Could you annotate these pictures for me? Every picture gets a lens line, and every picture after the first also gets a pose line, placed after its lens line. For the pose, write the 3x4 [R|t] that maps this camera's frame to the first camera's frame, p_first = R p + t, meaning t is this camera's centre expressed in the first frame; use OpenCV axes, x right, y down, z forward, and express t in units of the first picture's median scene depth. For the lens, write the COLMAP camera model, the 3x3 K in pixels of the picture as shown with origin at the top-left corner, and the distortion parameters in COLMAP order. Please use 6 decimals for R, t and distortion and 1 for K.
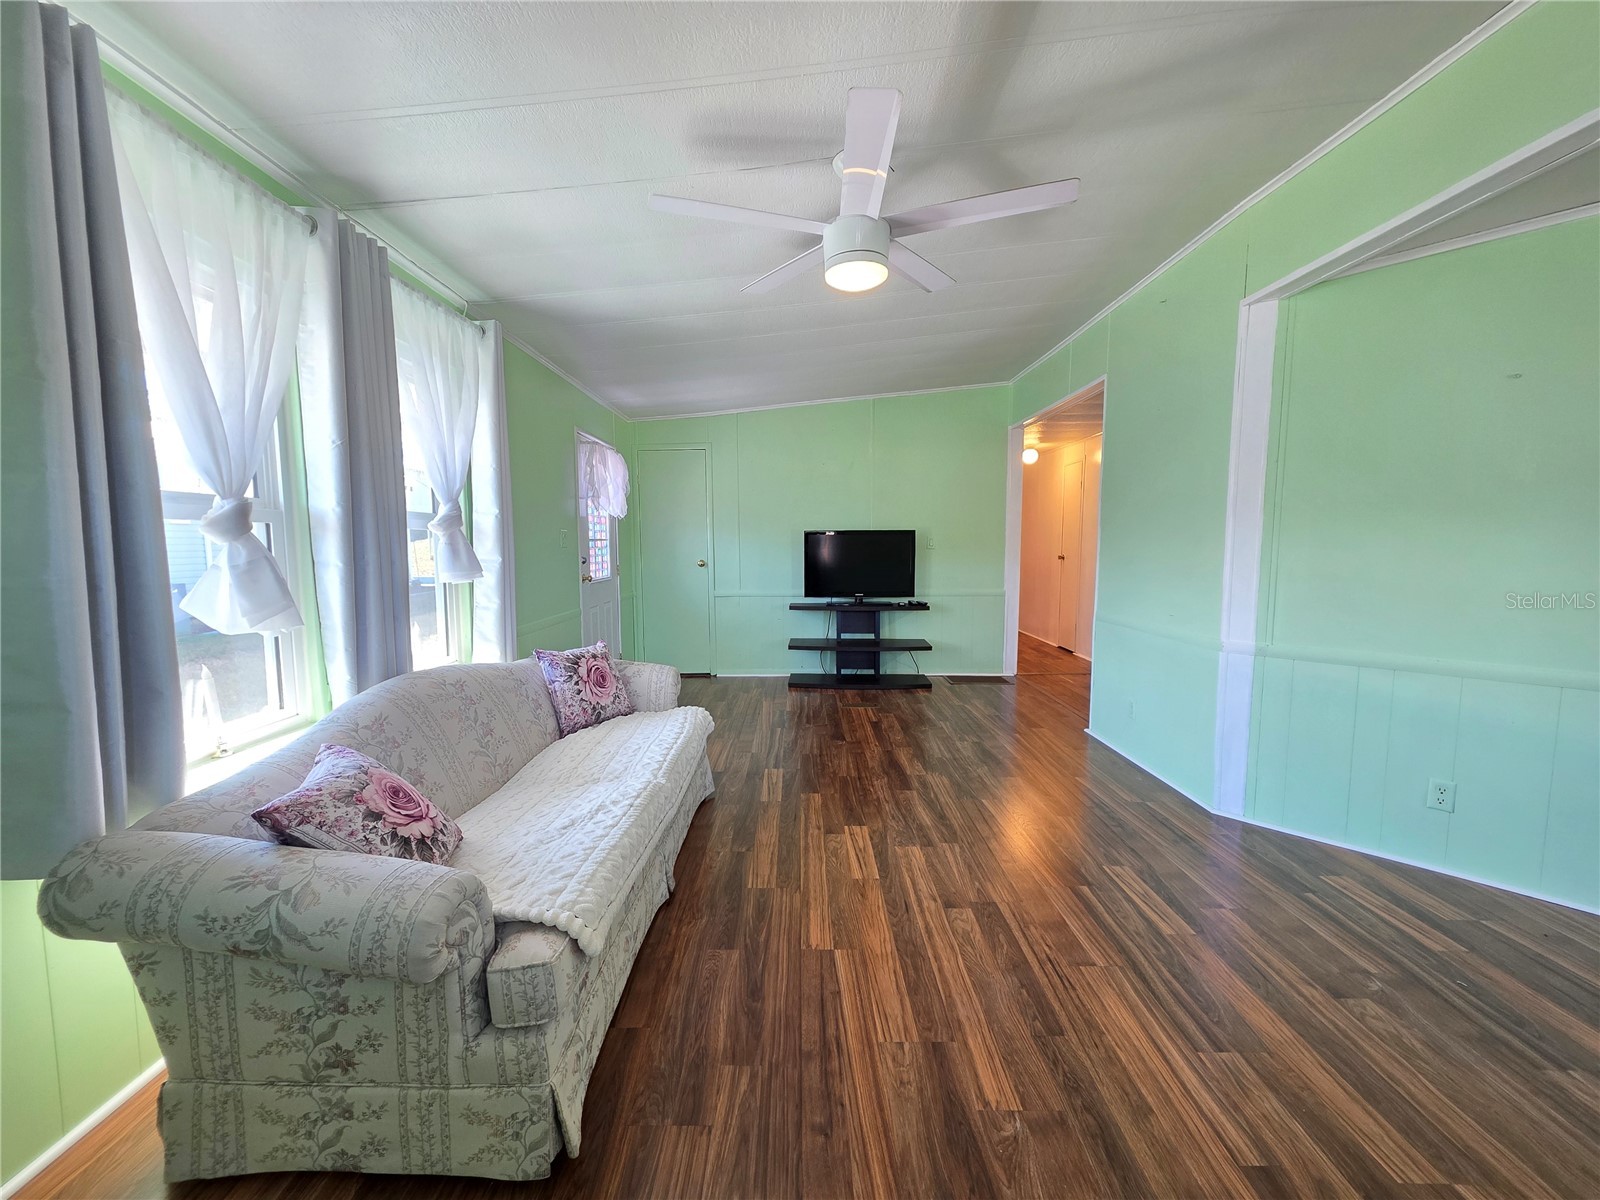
lens RADIAL K [[640.3, 0, 790.0], [0, 640.3, 603.6], [0, 0, 1]] dist [0.003779, -0.000255]
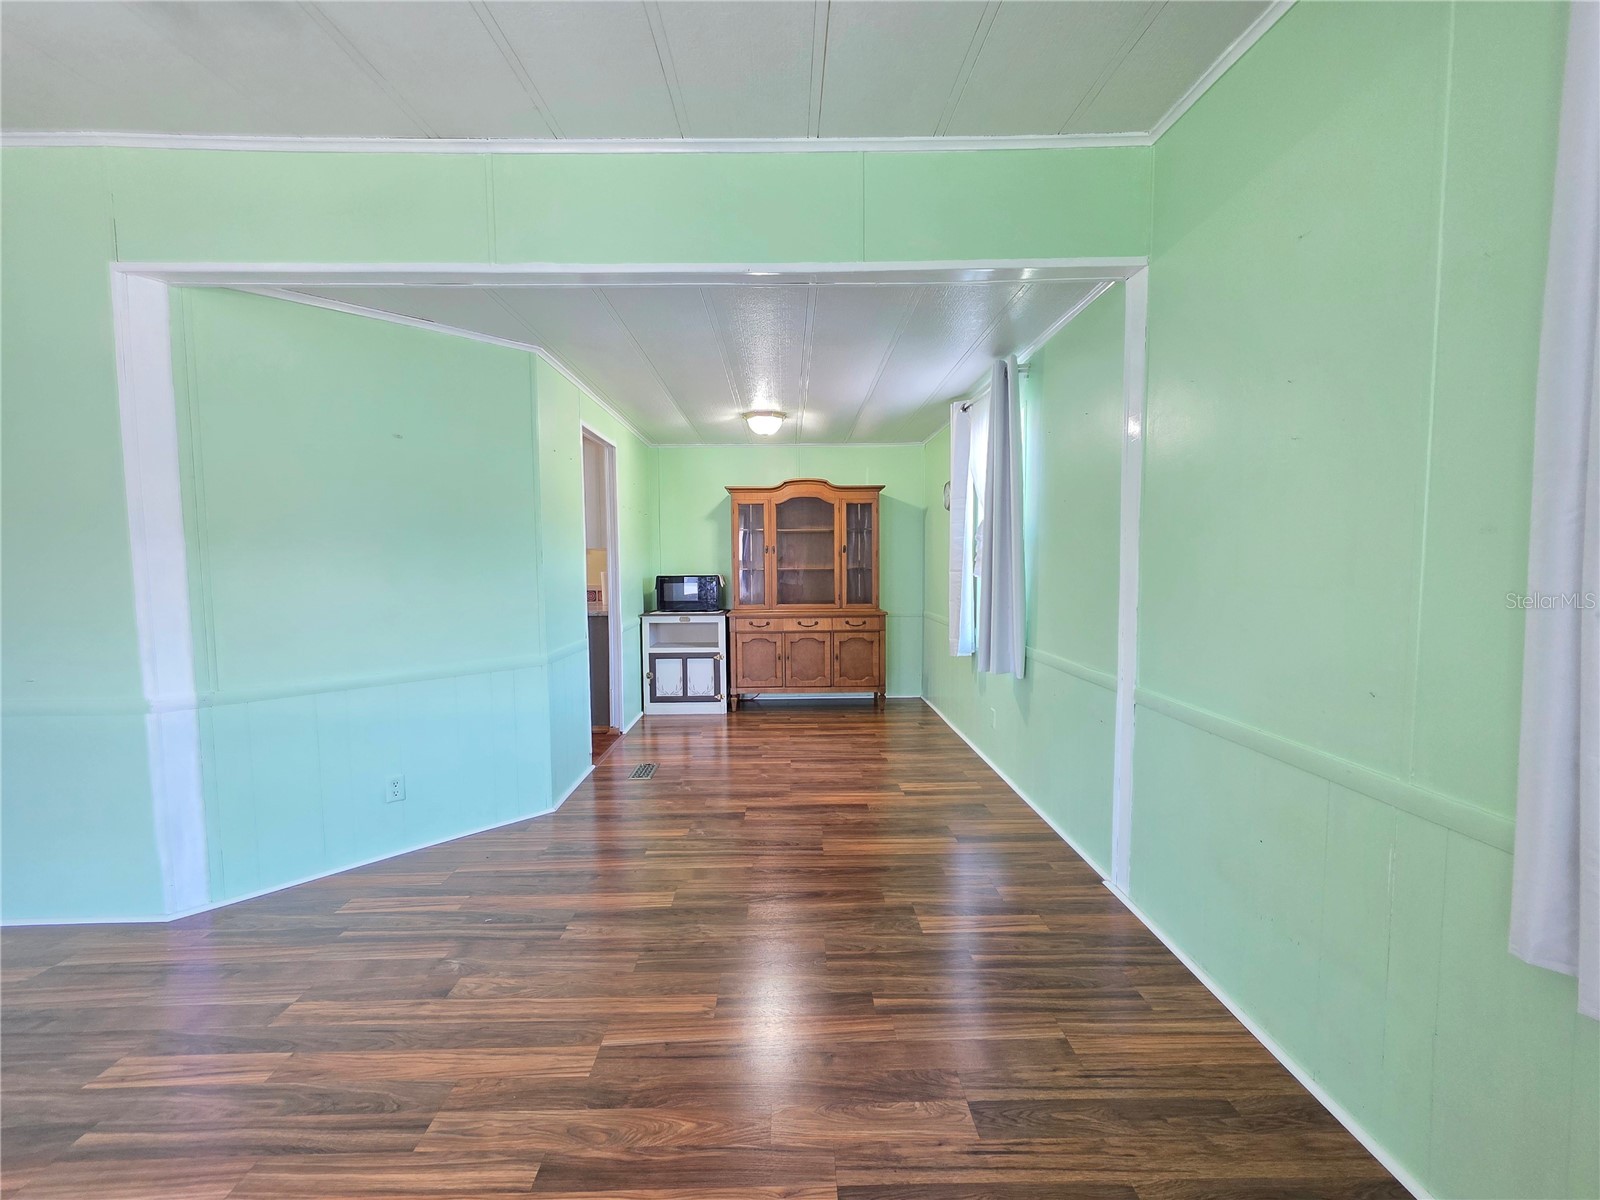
lens RADIAL K [[640.3, 0, 794.9], [0, 640.3, 603.0], [0, 0, 1]] dist [0.003779, -0.000255]
pose [[-0.028913, -0.060765, 0.997733, -0.152266], [0.103937, 0.992557, 0.063461, -0.034021], [-0.994164, 0.105536, -0.022382, 0.302781]]
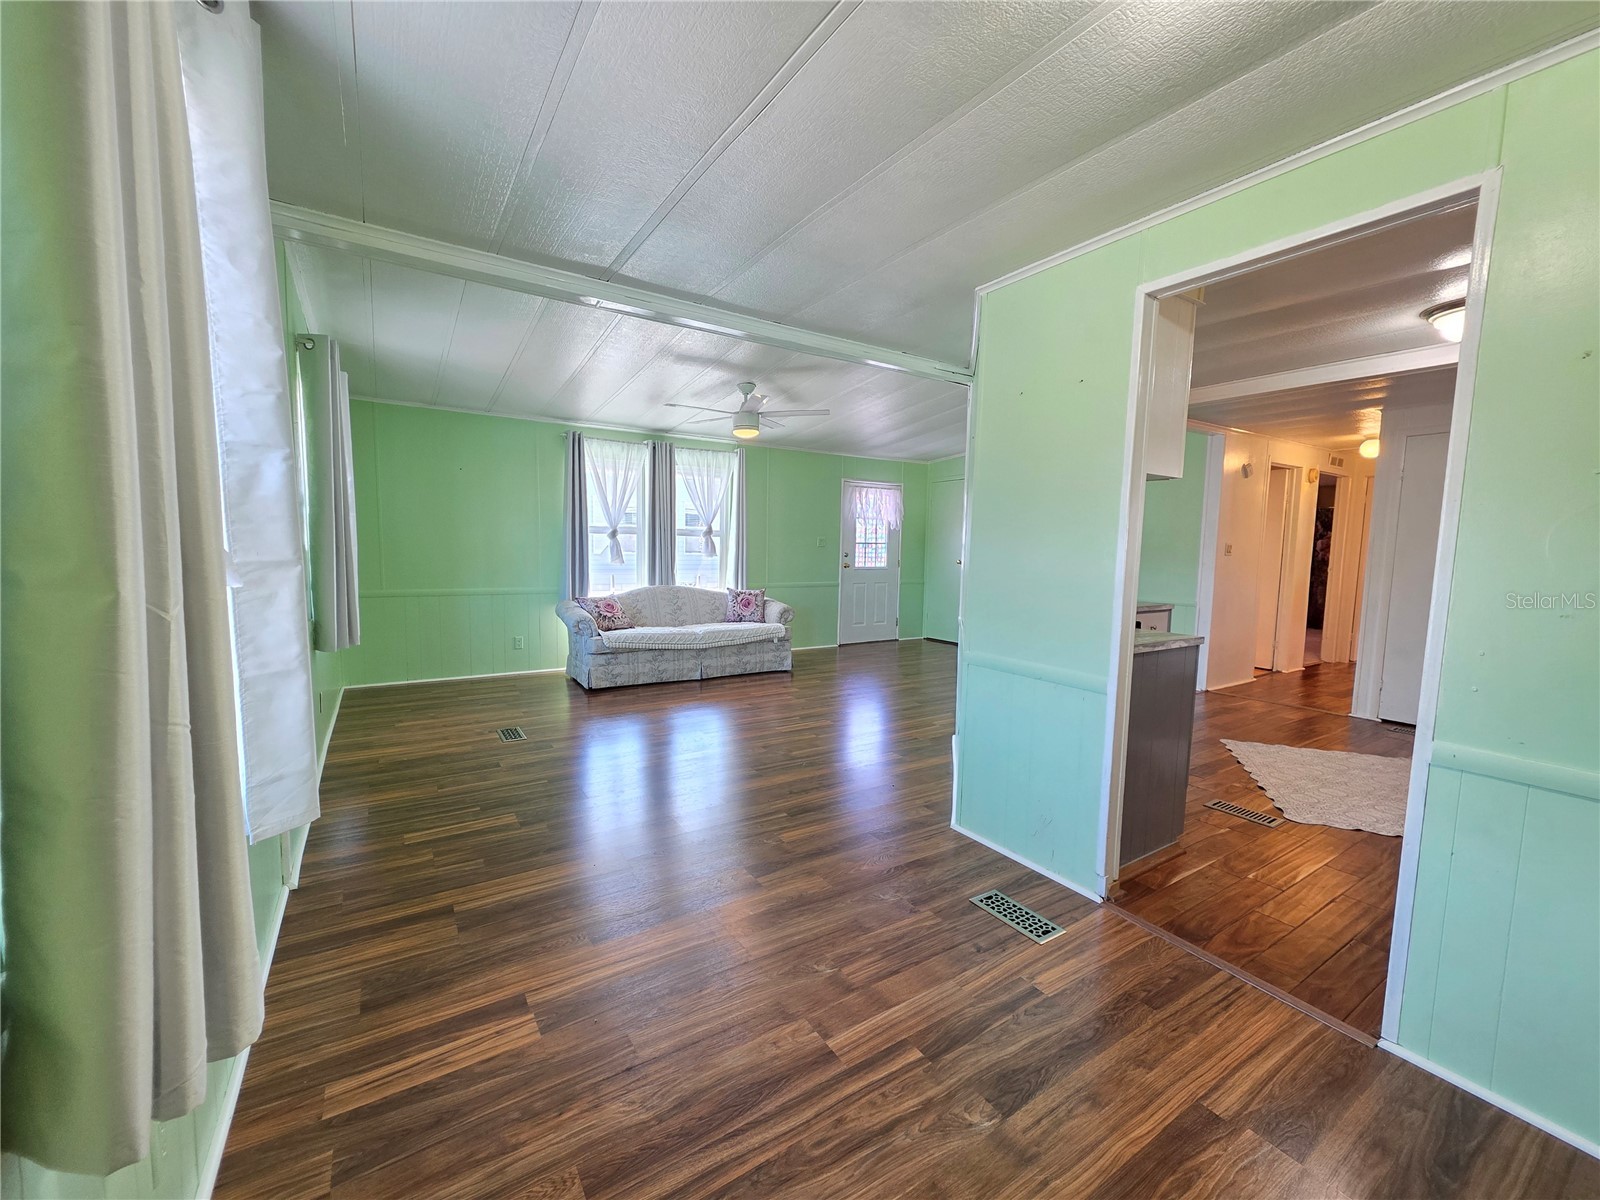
lens RADIAL K [[640.3, 0, 786.5], [0, 640.3, 604.9], [0, 0, 1]] dist [0.003779, -0.000255]
pose [[0.543681, 0.096179, -0.833763, 2.174199], [-0.102196, 0.993607, 0.047978, 0.002833], [0.833047, 0.059122, 0.550034, -0.149391]]
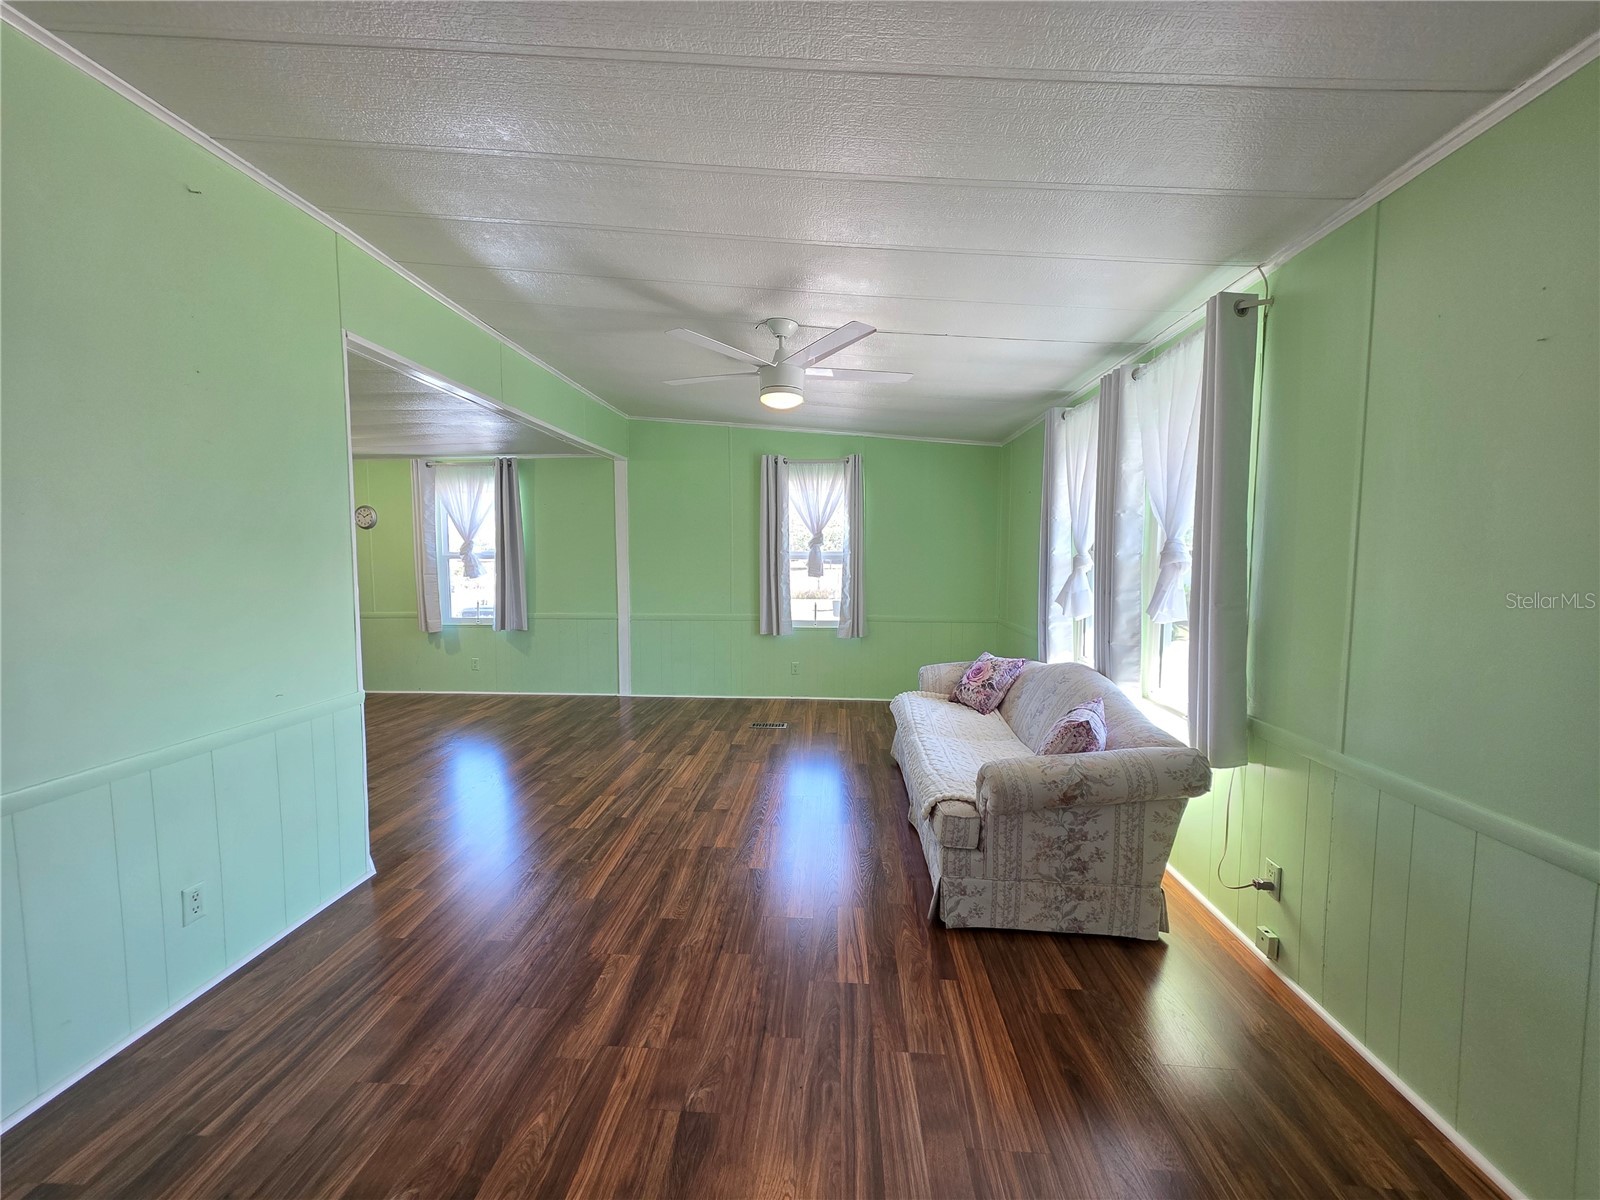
lens RADIAL K [[633.1, 0, 795.5], [0, 633.1, 604.3], [0, 0, 1]] dist [0.002033, 0.000191]
pose [[-0.998641, 0.002338, 0.052061, -0.004793], [0.011309, 0.984908, 0.172708, -0.288012], [-0.050871, 0.173062, -0.983596, 2.433921]]
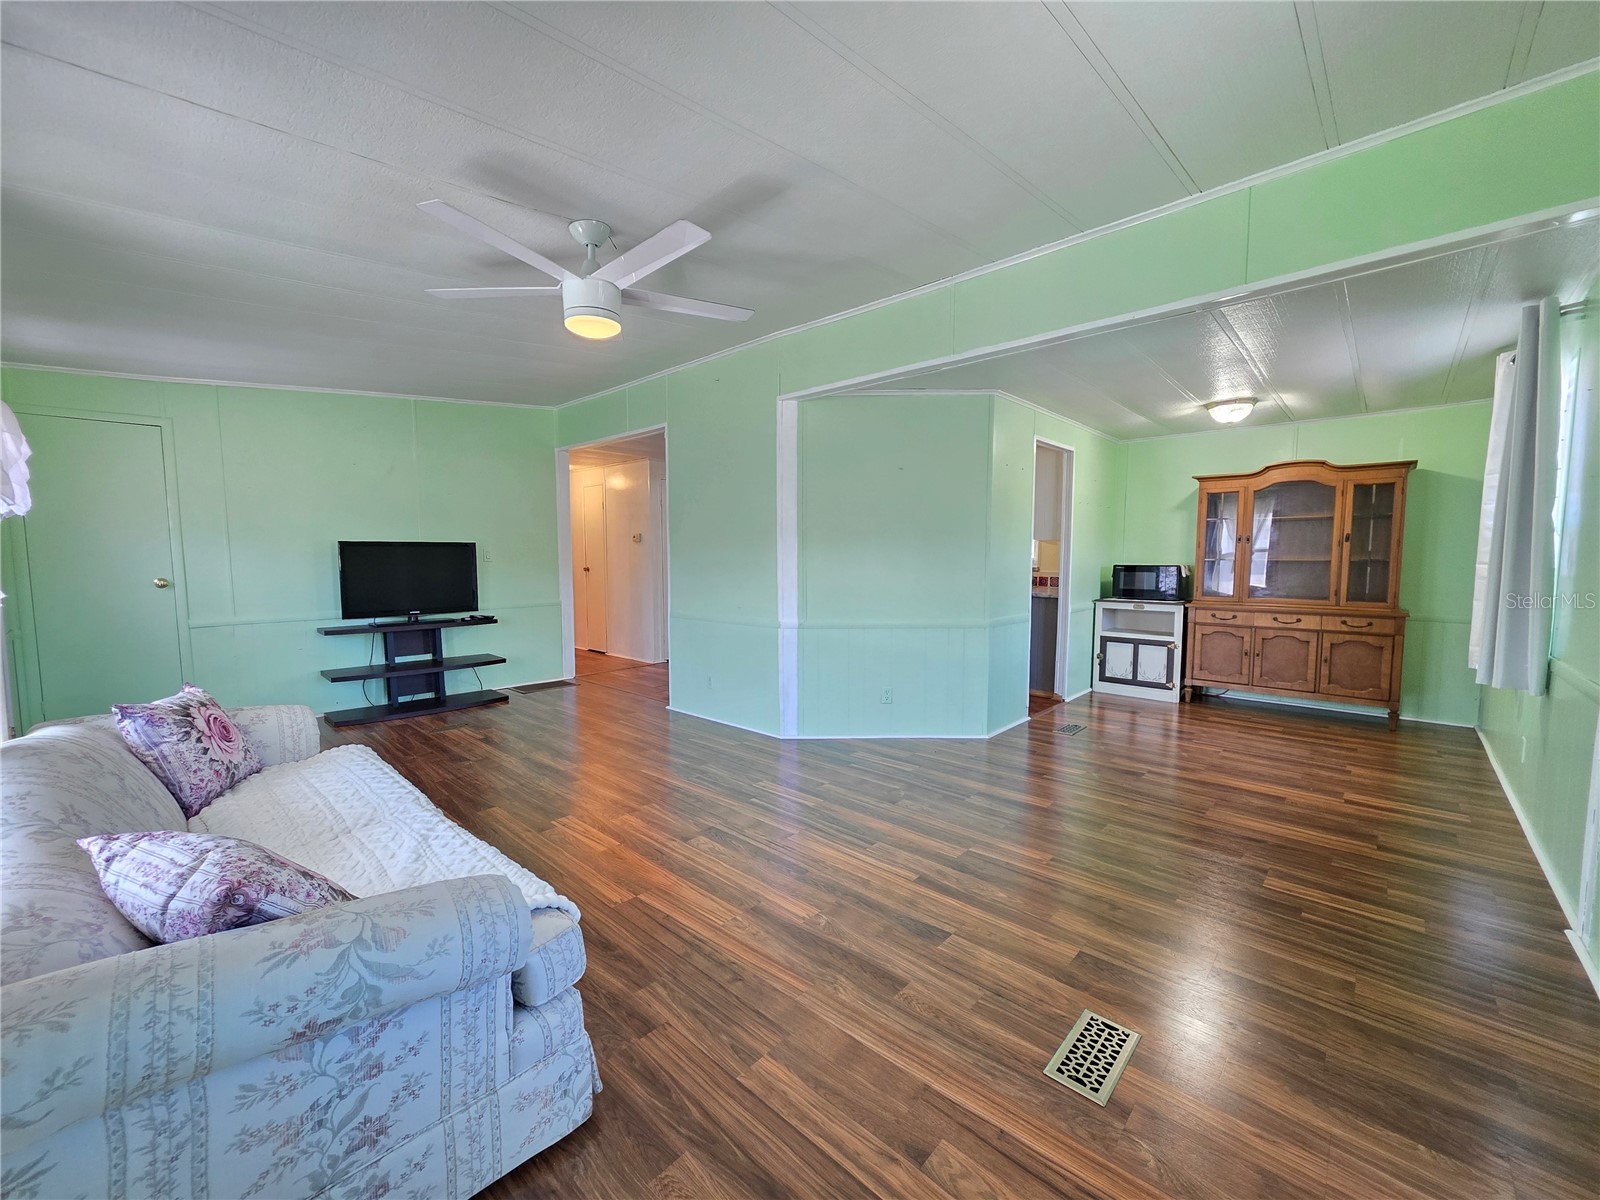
lens RADIAL K [[640.3, 0, 793.0], [0, 640.3, 603.5], [0, 0, 1]] dist [0.003779, -0.000255]
pose [[0.672589, -0.052564, 0.738147, -0.526491], [0.069119, 0.997576, 0.008057, 0.008792], [-0.736781, 0.045601, 0.674592, -0.033841]]
